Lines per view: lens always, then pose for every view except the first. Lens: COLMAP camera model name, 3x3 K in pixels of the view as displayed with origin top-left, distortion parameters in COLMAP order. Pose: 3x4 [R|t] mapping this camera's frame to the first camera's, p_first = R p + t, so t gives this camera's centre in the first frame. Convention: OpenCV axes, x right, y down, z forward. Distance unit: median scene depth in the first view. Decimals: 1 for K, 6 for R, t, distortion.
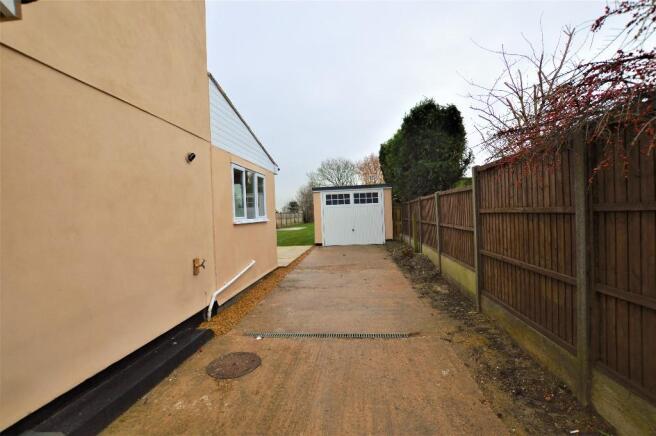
lens RADIAL K [[295.0, 0, 327.4], [0, 295.0, 218.6], [0, 0, 1]] dist [-0.017551, 0.000814]
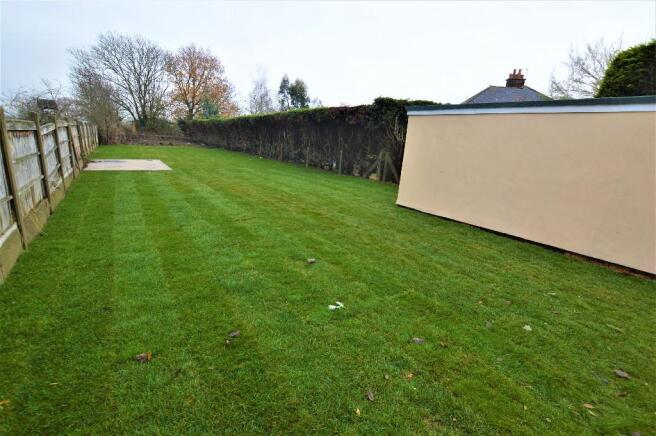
lens RADIAL K [[295.0, 0, 327.0], [0, 295.0, 217.5], [0, 0, 1]] dist [-0.017551, 0.000814]
pose [[0.741817, -0.088953, 0.664677, -0.494291], [-0.079155, 0.972620, 0.218506, -0.018664], [-0.665914, -0.214704, 0.714465, 1.075300]]
